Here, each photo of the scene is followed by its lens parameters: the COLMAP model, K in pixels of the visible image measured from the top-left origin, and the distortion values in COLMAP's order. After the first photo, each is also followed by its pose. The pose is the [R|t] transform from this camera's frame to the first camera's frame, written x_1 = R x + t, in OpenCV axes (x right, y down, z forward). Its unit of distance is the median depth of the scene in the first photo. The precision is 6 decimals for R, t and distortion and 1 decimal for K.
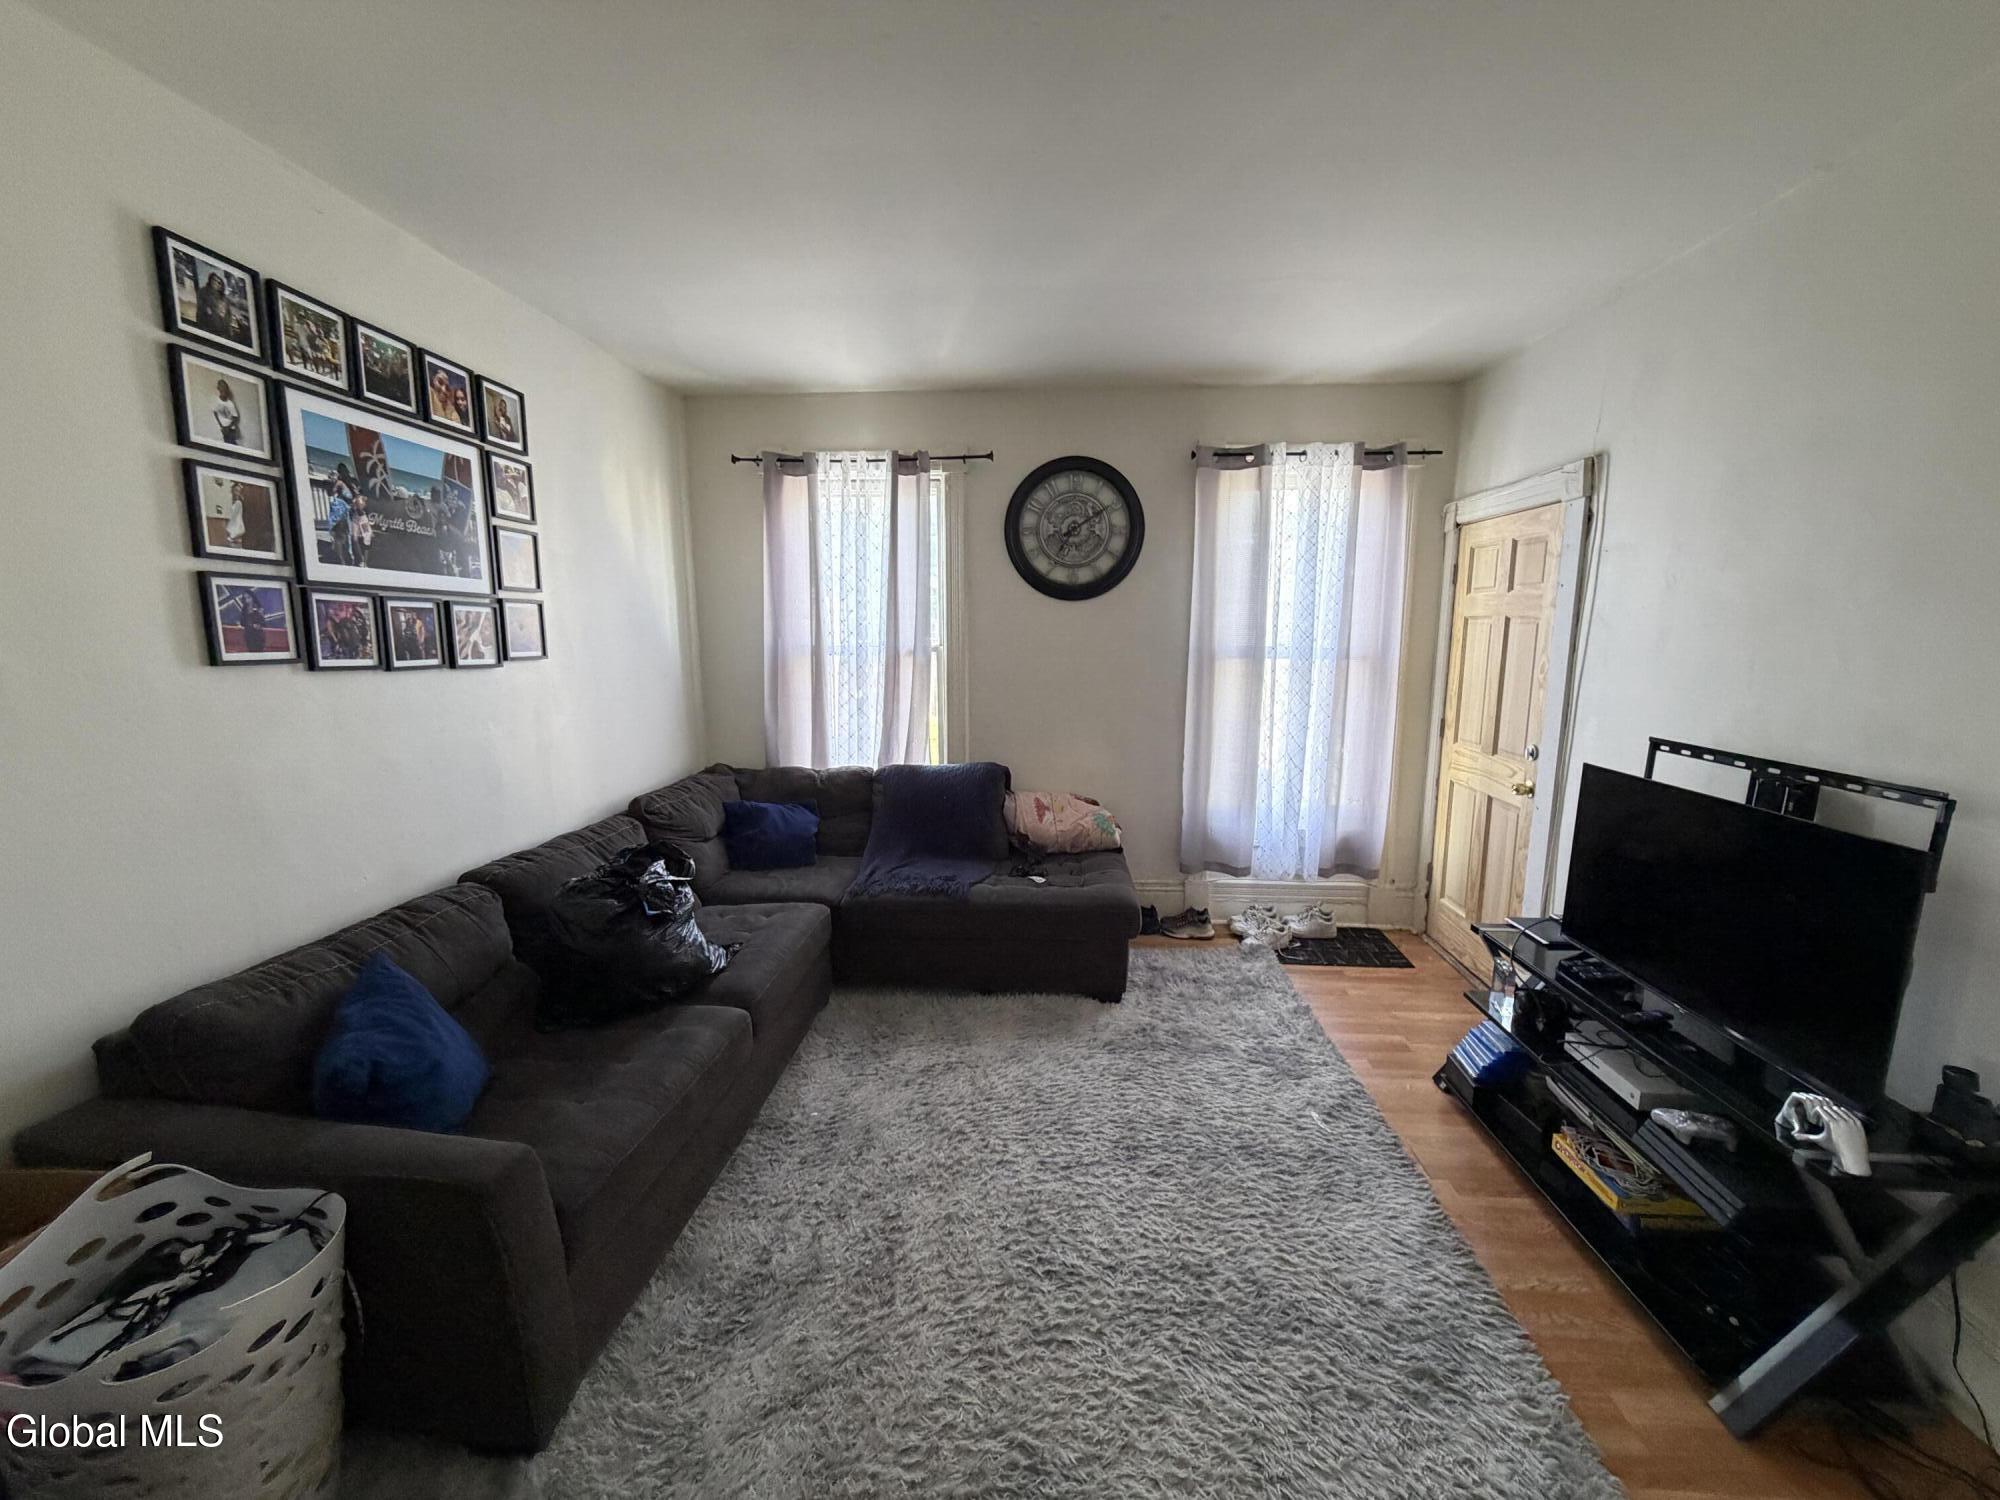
lens RADIAL K [[797.0, 0, 1007.4], [0, 797.0, 747.4], [0, 0, 1]] dist [-0.000681, -0.000319]
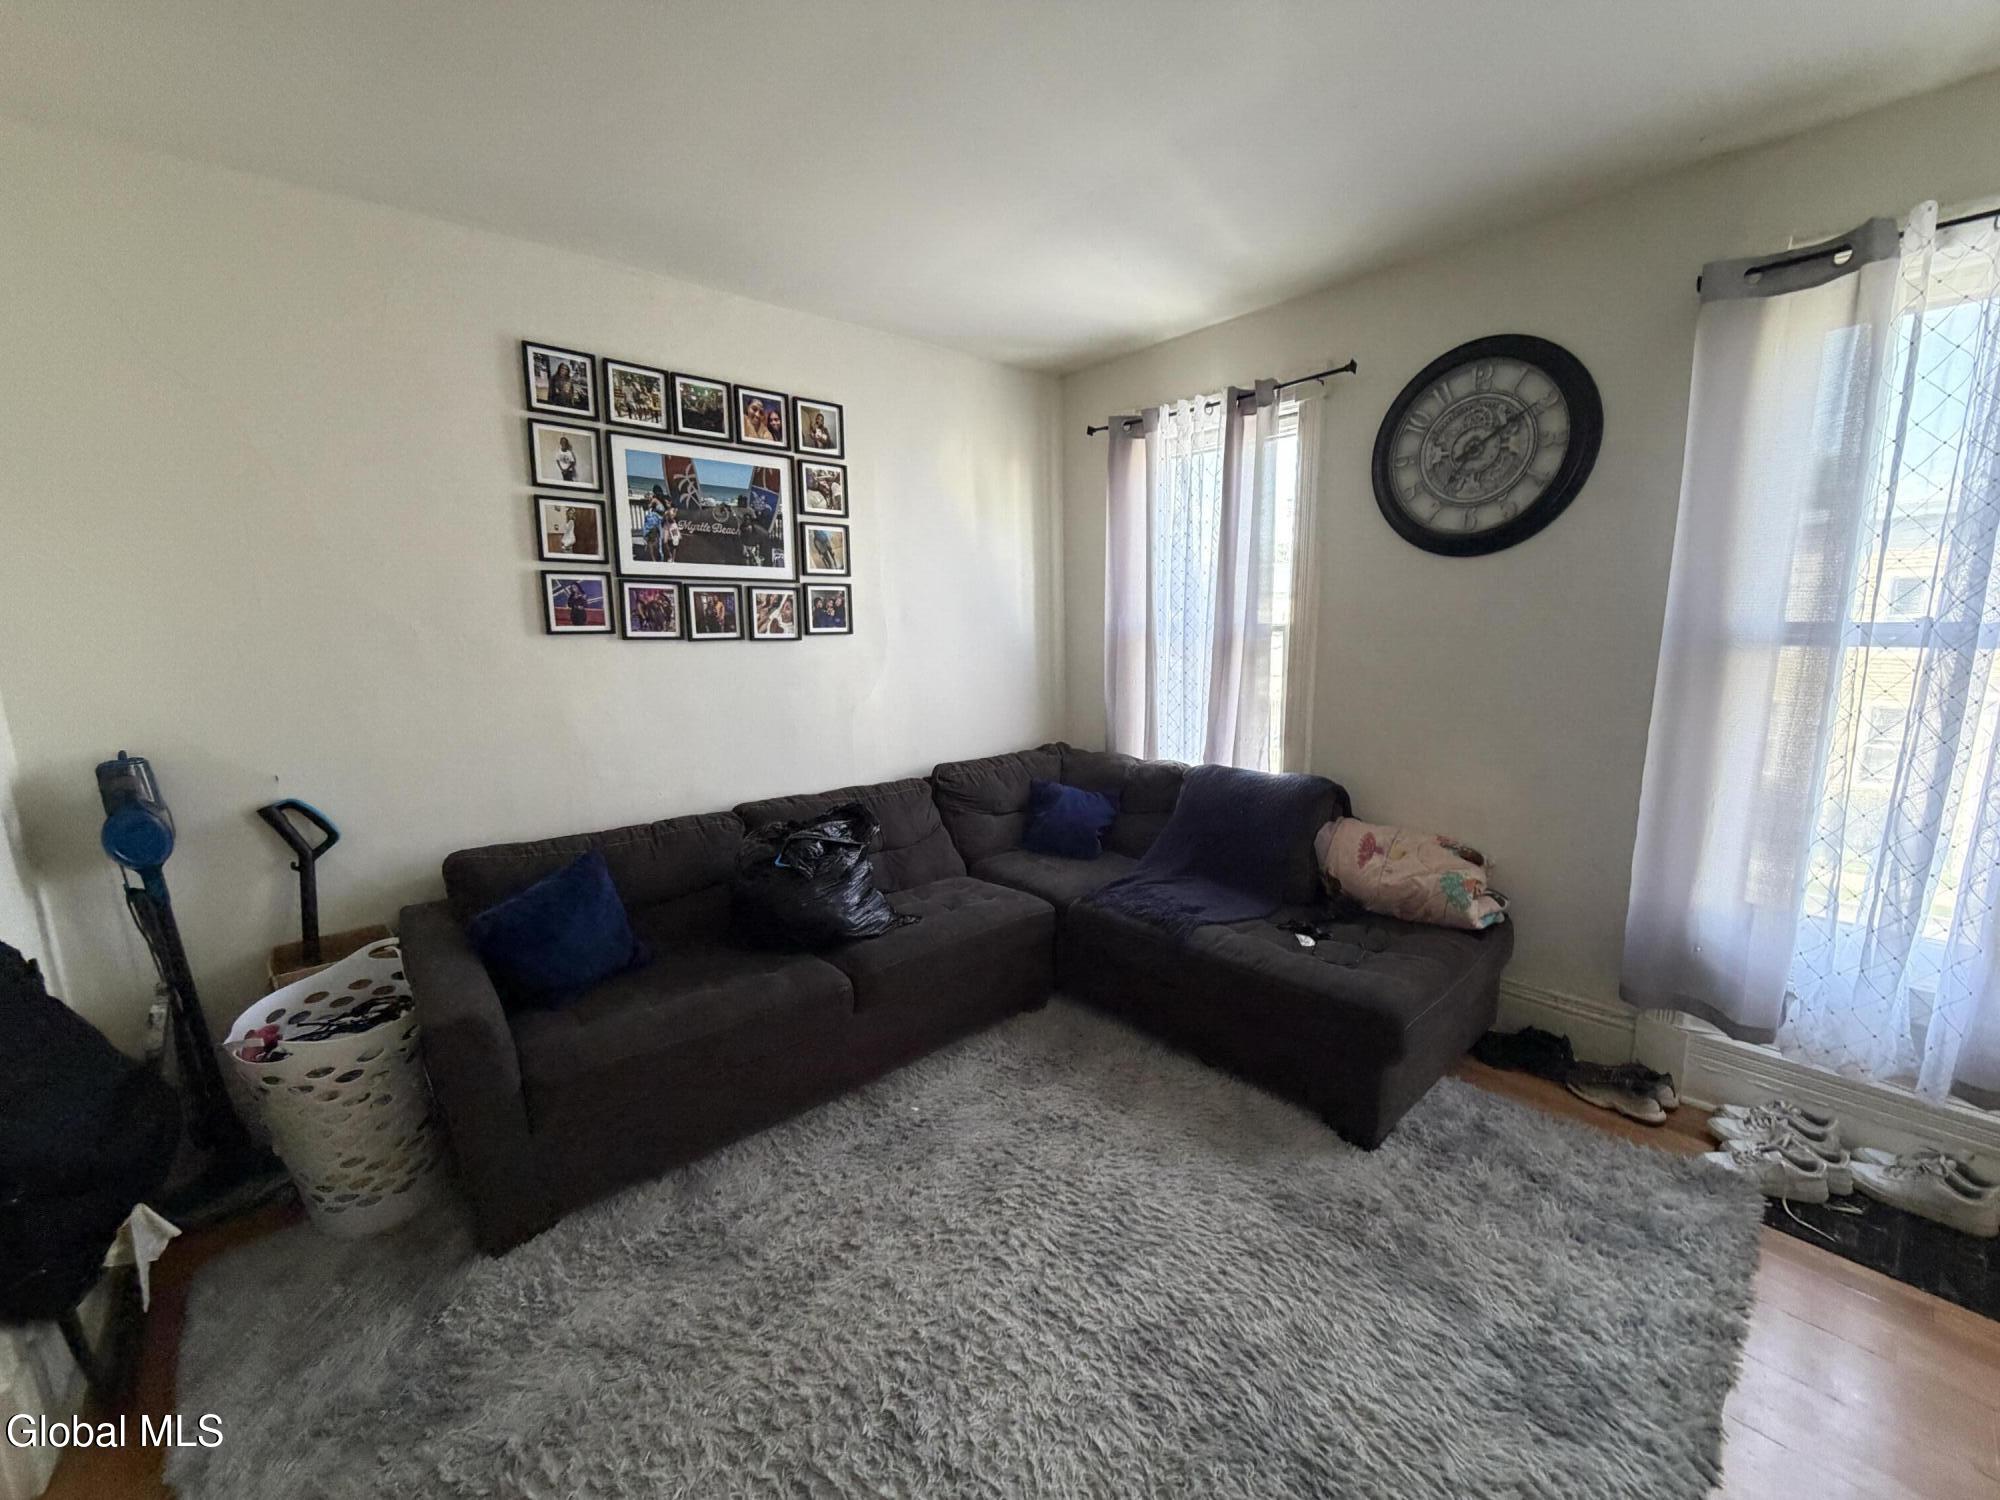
lens RADIAL K [[797.0, 0, 1009.5], [0, 797.0, 747.9], [0, 0, 1]] dist [-0.000681, -0.000319]
pose [[0.707394, 0.105131, -0.698958, 0.433270], [-0.091435, 0.994179, 0.056997, -0.036065], [0.700881, 0.023590, 0.712888, 0.357167]]
